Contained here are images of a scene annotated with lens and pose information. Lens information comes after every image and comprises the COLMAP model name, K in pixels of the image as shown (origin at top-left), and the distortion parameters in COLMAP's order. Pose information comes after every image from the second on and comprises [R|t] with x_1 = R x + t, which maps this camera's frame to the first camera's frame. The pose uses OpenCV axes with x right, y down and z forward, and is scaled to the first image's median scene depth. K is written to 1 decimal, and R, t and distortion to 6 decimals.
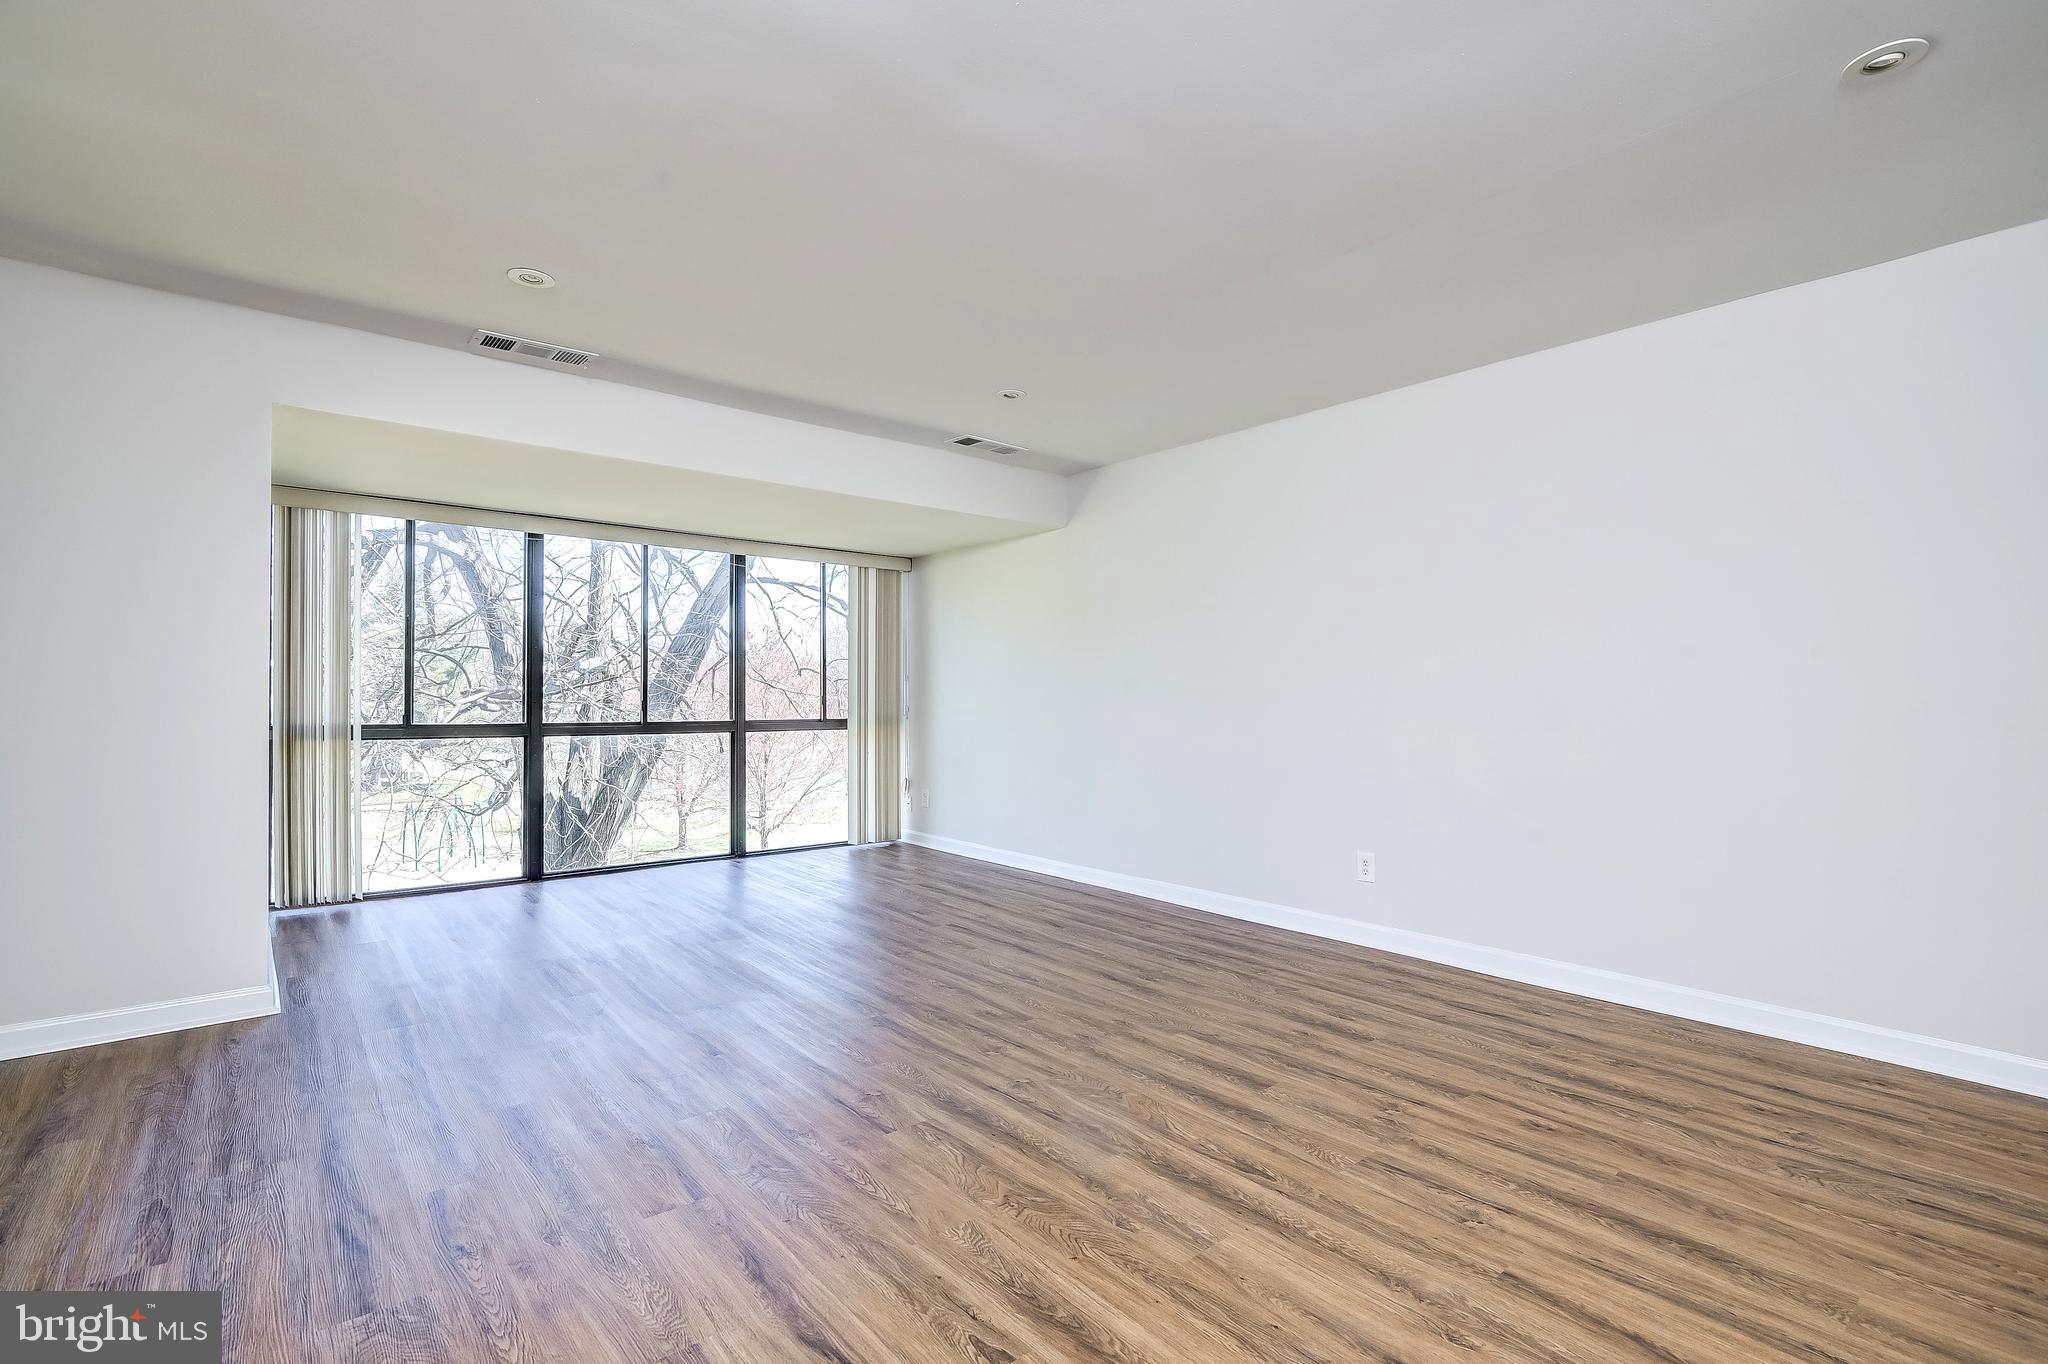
lens RADIAL K [[930.9, 0, 1023.5], [0, 930.9, 693.5], [0, 0, 1]] dist [-0.003214, 0.000244]
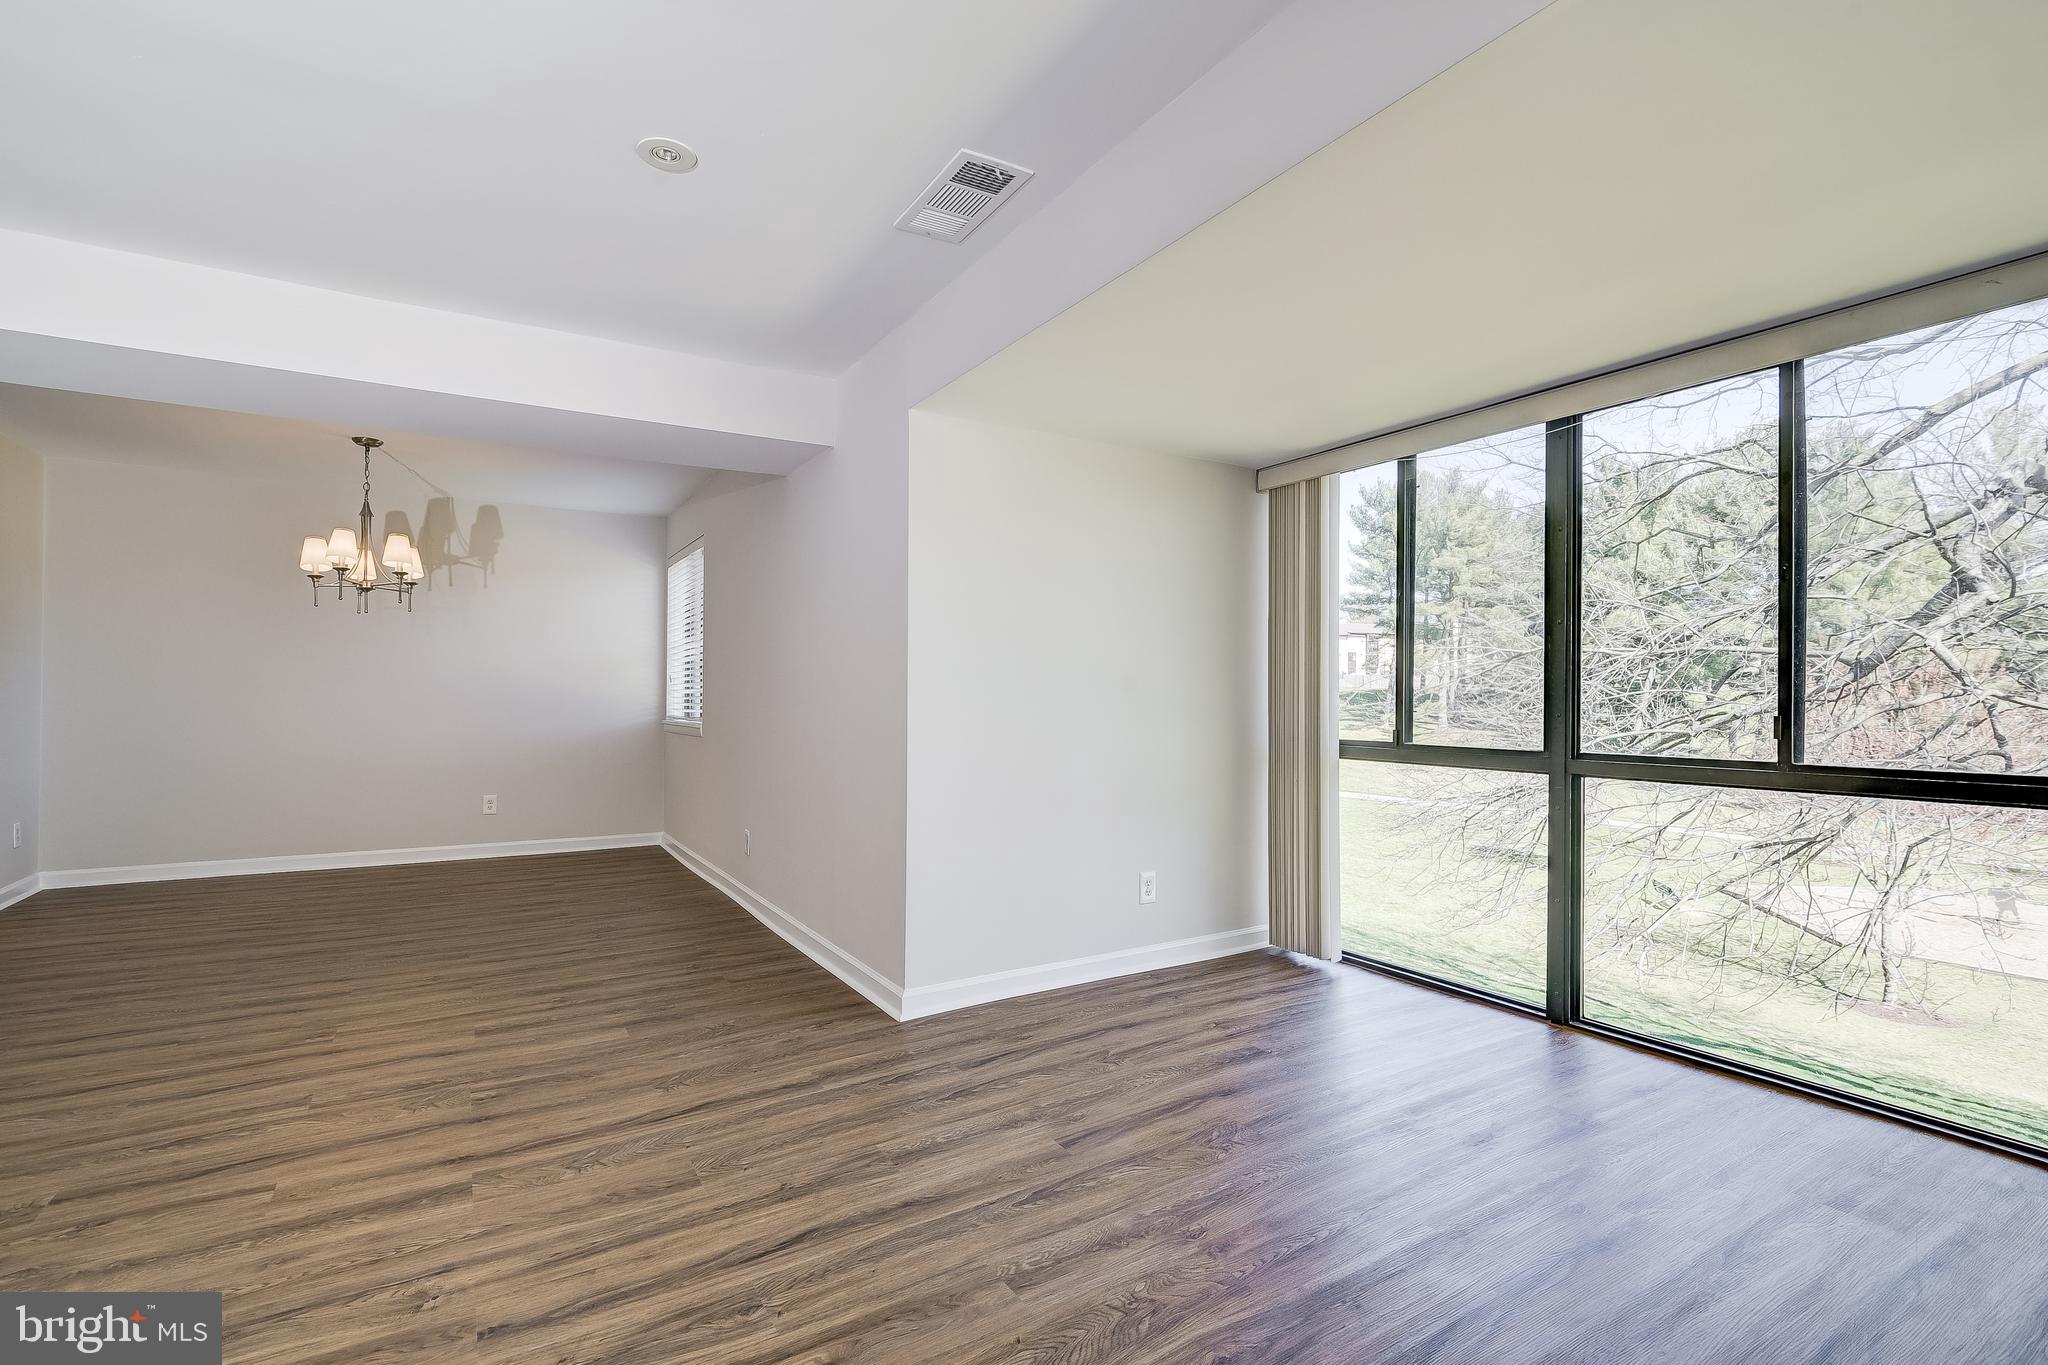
lens RADIAL K [[931.4, 0, 1019.8], [0, 931.4, 697.4], [0, 0, 1]] dist [-0.000764, 0.000184]
pose [[-0.150315, -0.007037, -0.988613, 0.112431], [-0.002629, 0.999974, -0.006718, 0.002782], [0.988635, 0.001589, -0.150329, 0.871521]]
